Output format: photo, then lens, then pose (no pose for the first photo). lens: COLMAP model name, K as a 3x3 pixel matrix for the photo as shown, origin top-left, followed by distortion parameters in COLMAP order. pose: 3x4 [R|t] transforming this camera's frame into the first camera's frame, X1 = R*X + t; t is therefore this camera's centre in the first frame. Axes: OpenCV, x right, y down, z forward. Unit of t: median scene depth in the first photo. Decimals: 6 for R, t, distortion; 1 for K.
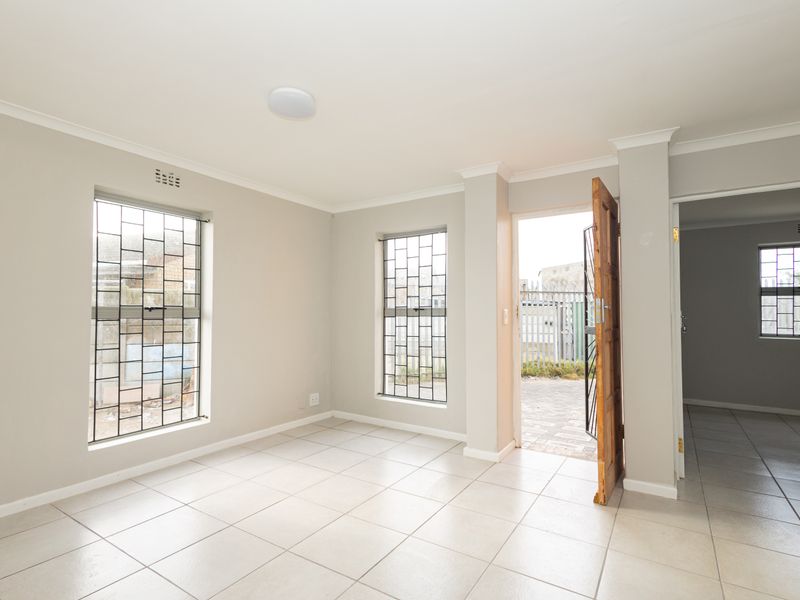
lens RADIAL K [[414.4, 0, 400.0], [0, 414.4, 300.0], [0, 0, 1]] dist [0.004200, -0.000199]
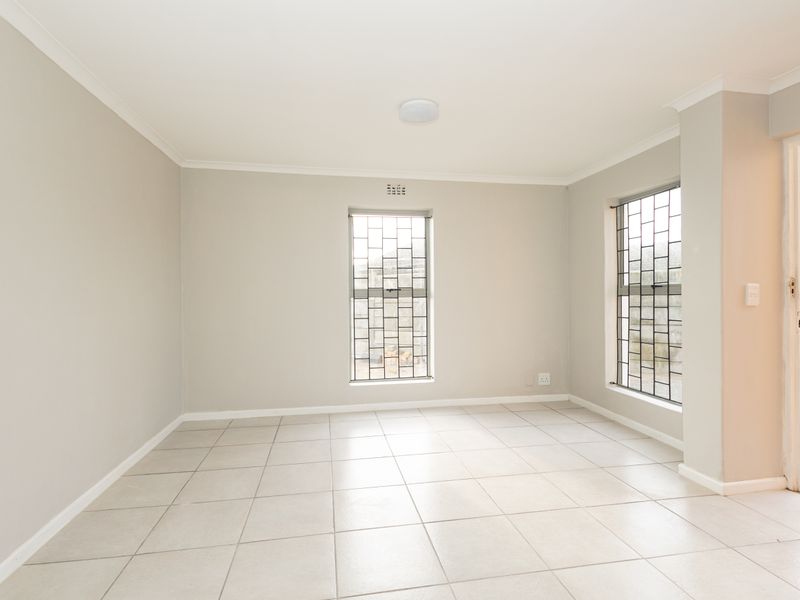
lens RADIAL K [[413.6, 0, 396.9], [0, 413.6, 296.6], [0, 0, 1]] dist [0.001305, -0.000095]
pose [[0.681779, -0.000342, -0.731558, 0.342201], [0.031966, 0.999059, 0.029324, 0.003150], [0.730860, -0.043378, 0.681148, 0.093596]]
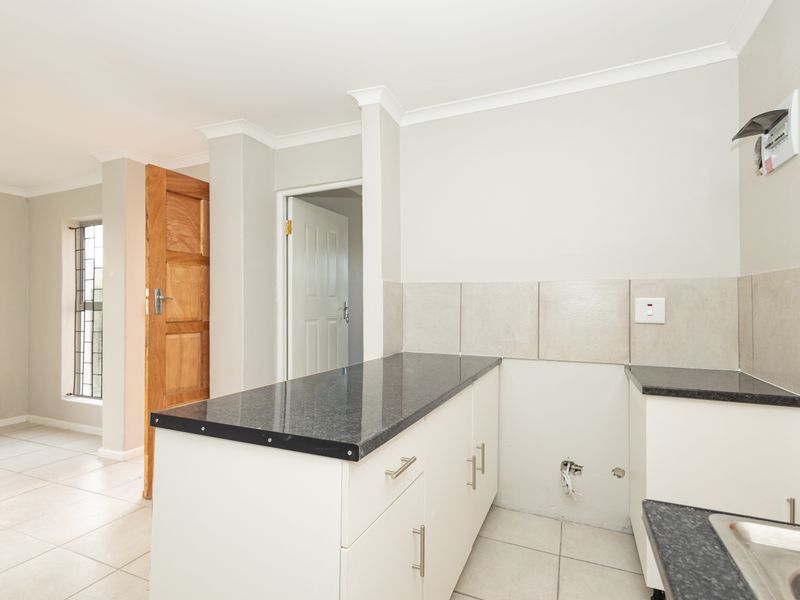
lens RADIAL K [[414.4, 0, 400.0], [0, 414.4, 300.0], [0, 0, 1]] dist [0.004200, -0.000199]
pose [[0.986389, -0.006096, 0.164316, 0.644167], [0.004034, 0.999909, 0.012881, 0.008152], [-0.164379, -0.012043, 0.986324, -0.042219]]
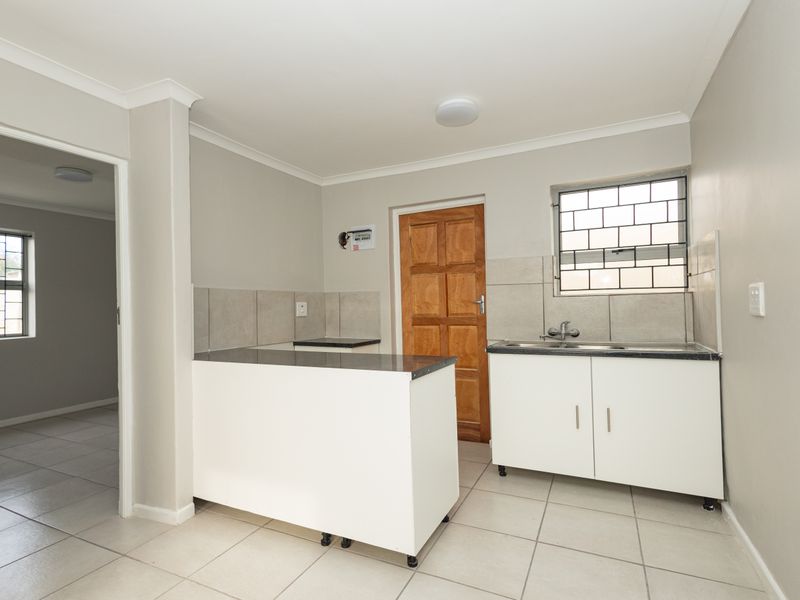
lens RADIAL K [[414.4, 0, 400.0], [0, 414.4, 300.0], [0, 0, 1]] dist [0.004200, -0.000199]
pose [[-0.124096, 0.009885, 0.992221, 0.036939], [-0.002363, 0.999945, -0.010257, 0.018079], [-0.992267, -0.003618, -0.124066, 0.354186]]
